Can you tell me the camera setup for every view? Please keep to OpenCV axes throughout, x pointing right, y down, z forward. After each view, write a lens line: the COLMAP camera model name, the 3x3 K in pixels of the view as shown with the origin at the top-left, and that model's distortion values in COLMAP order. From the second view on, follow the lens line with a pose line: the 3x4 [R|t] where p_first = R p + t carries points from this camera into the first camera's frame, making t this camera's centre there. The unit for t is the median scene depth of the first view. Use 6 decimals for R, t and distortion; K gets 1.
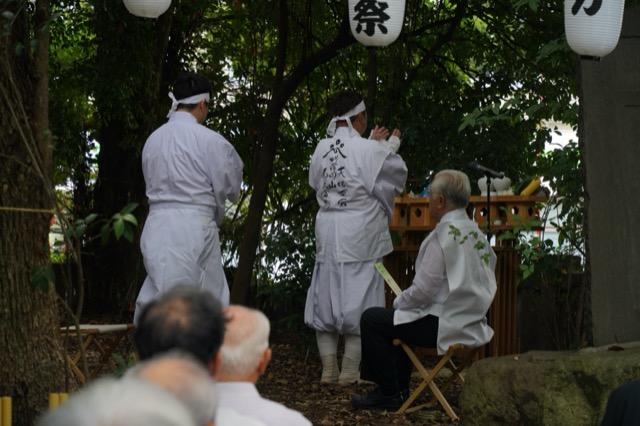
lens RADIAL K [[1981.5, 0, 320.0], [0, 1981.5, 213.0], [0, 0, 1]] dist [0.018298, 1.231065]
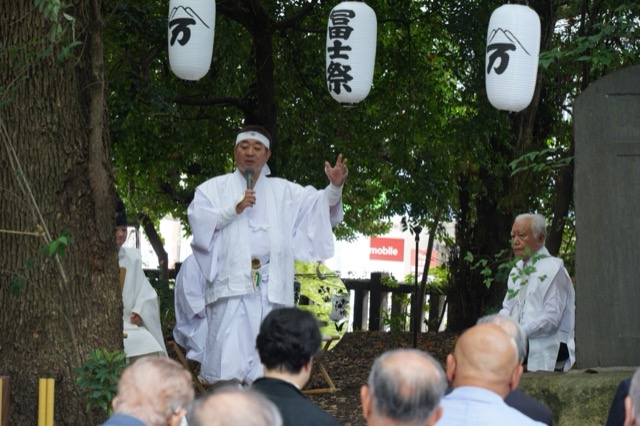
lens RADIAL K [[1665.3, 0, 320.0], [0, 1665.3, 213.0], [0, 0, 1]] dist [0.088649, 0.110035]
pose [[0.932898, 0.019656, -0.359604, 0.340314], [-0.027452, 0.999485, -0.016587, -0.001250], [0.359093, 0.025346, 0.932958, 0.062493]]
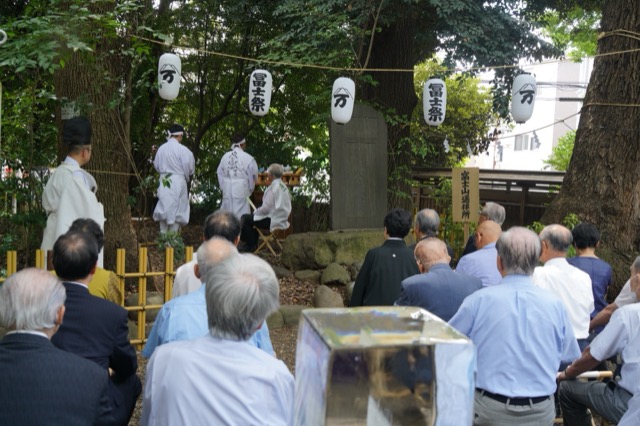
lens RADIAL K [[694.9, 0, 320.0], [0, 694.9, 213.0], [0, 0, 1]] dist [0.011230, 0.020706]
pose [[0.983125, 0.020805, 0.181746, -0.052187], [-0.029847, 0.998441, 0.047157, -0.001233], [-0.180482, -0.051786, 0.982214, 0.069938]]
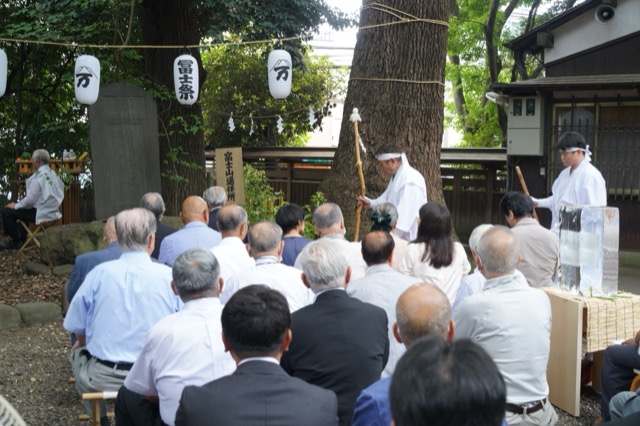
lens RADIAL K [[816.1, 0, 320.0], [0, 816.1, 213.0], [0, 0, 1]] dist [-0.016701, 0.016355]
pose [[0.942721, -0.023712, 0.332737, 0.062749], [0.003769, 0.998164, 0.060456, -0.003109], [-0.333560, -0.055739, 0.941080, -0.056776]]
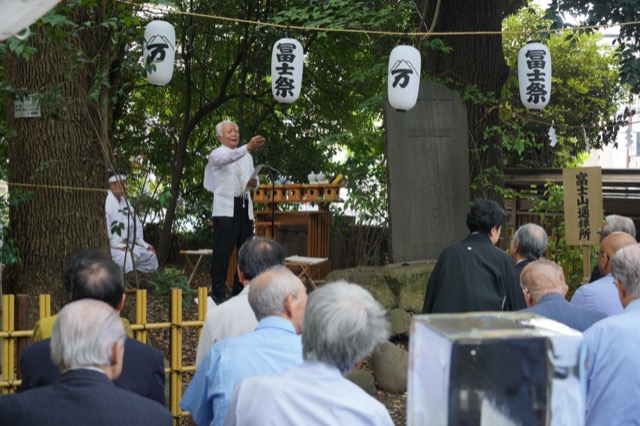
lens RADIAL K [[1089.9, 0, 323.0], [0, 1089.9, 222.8], [0, 0, 1]] dist [-0.011895, 0.000347]
pose [[0.988597, -0.003566, 0.150541, -0.084150], [-0.000442, 0.999647, 0.026581, 0.000980], [-0.150583, -0.026344, 0.988246, -0.015113]]
